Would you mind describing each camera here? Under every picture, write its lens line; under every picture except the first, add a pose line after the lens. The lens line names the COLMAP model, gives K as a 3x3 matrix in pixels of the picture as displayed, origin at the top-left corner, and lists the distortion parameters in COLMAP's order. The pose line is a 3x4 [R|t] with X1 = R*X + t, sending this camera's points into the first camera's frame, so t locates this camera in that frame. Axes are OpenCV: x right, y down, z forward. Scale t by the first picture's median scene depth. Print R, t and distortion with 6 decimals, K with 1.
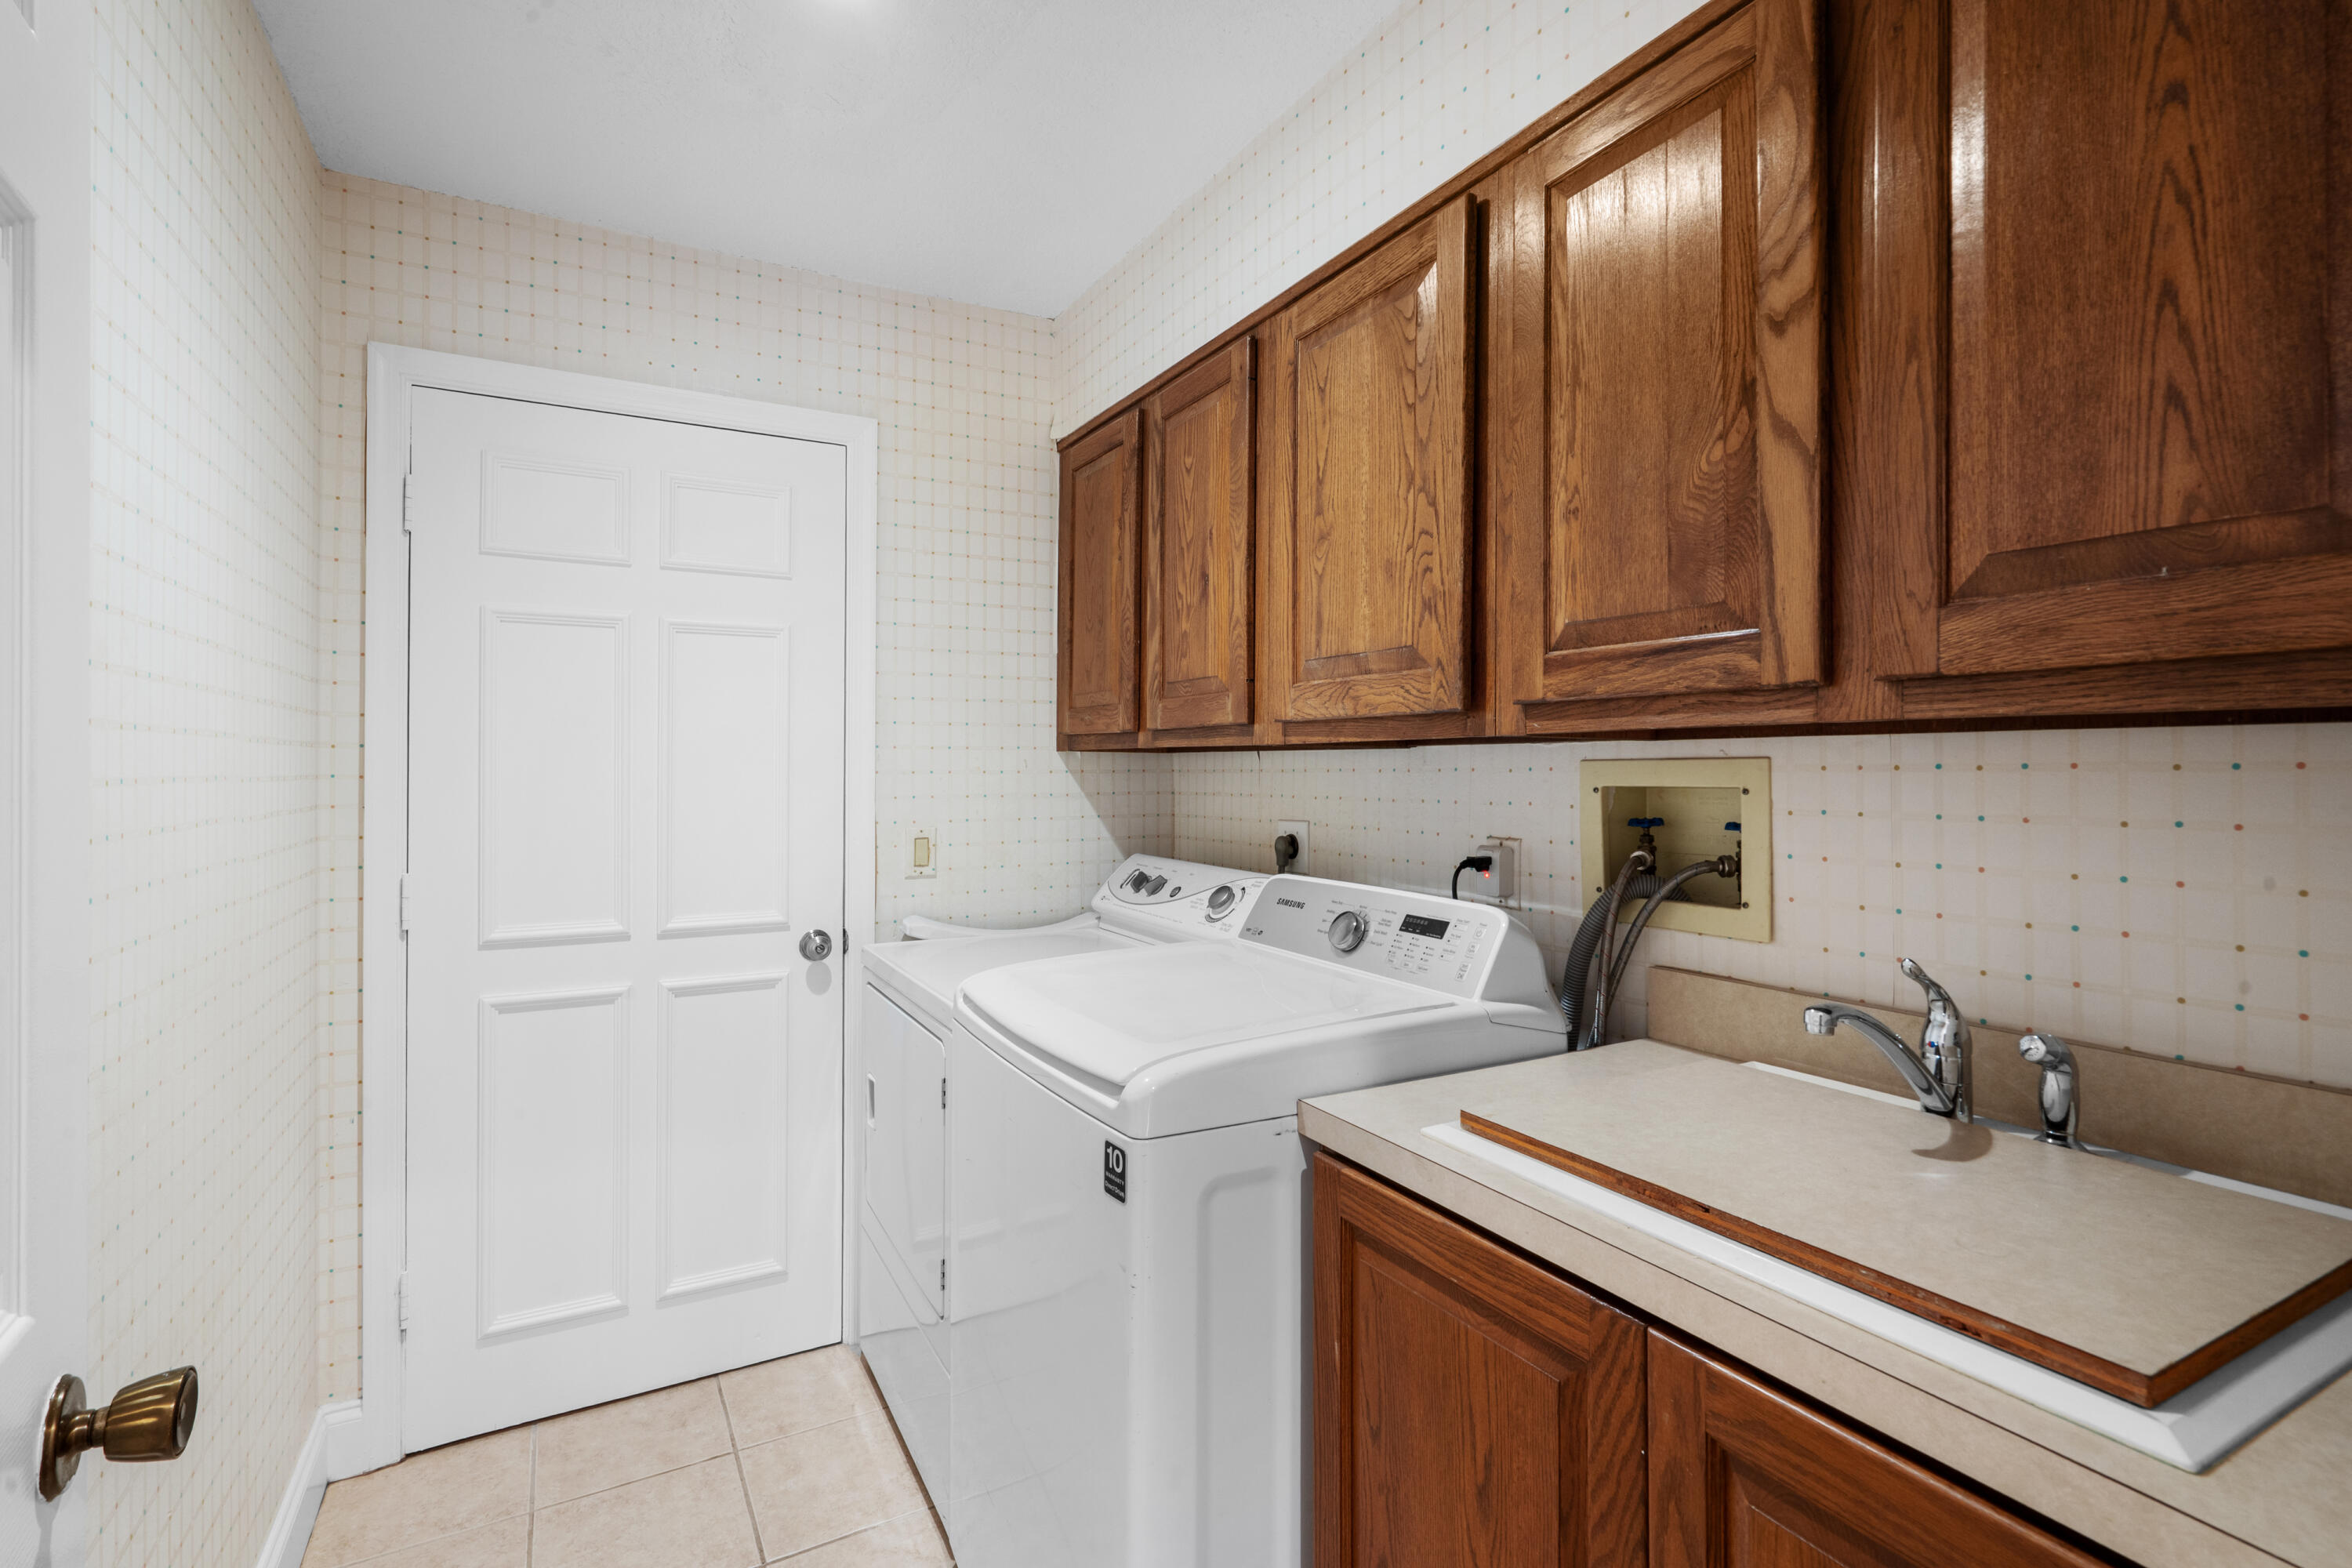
lens RADIAL K [[1079.8, 0, 1166.0], [0, 1079.8, 770.1], [0, 0, 1]] dist [-0.000593, 0.000415]
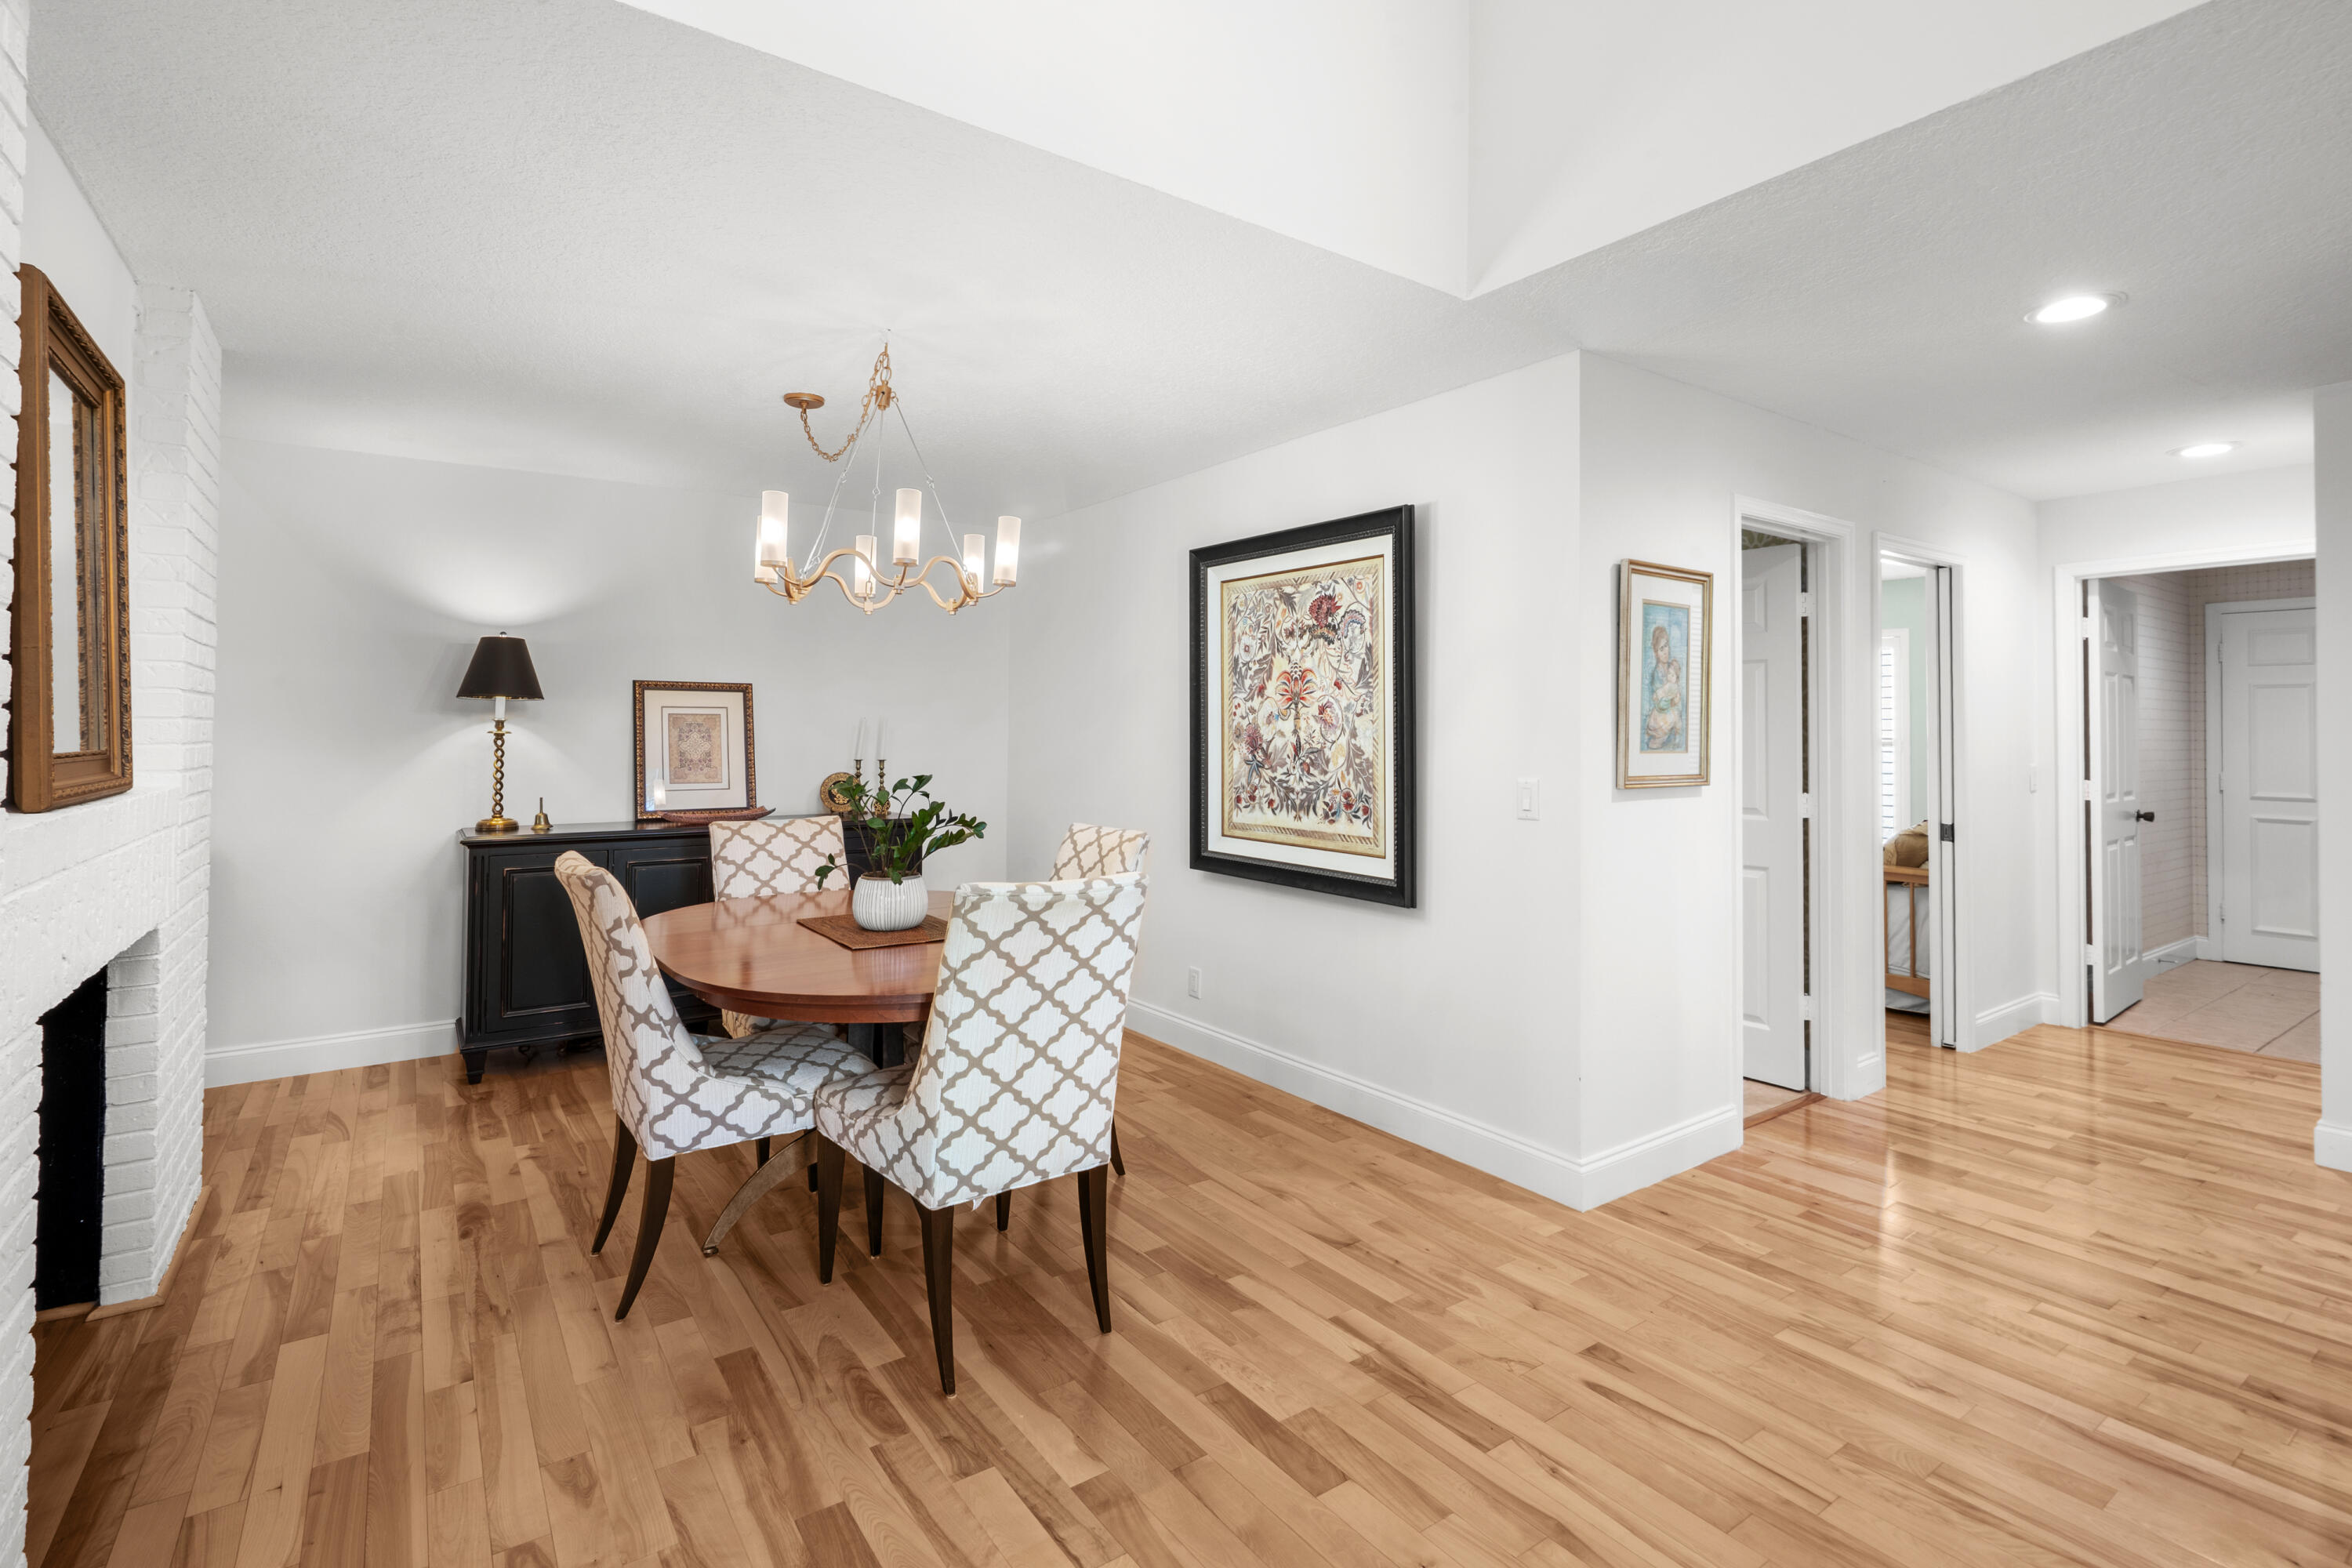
lens RADIAL K [[1106.6, 0, 1175.0], [0, 1106.6, 742.8], [0, 0, 1]] dist [-0.002625, 0.000519]
pose [[0.110138, -0.004718, -0.993905, 2.124600], [0.008004, 0.999961, -0.003860, 0.003752], [0.993884, -0.007530, 0.110171, -2.343301]]
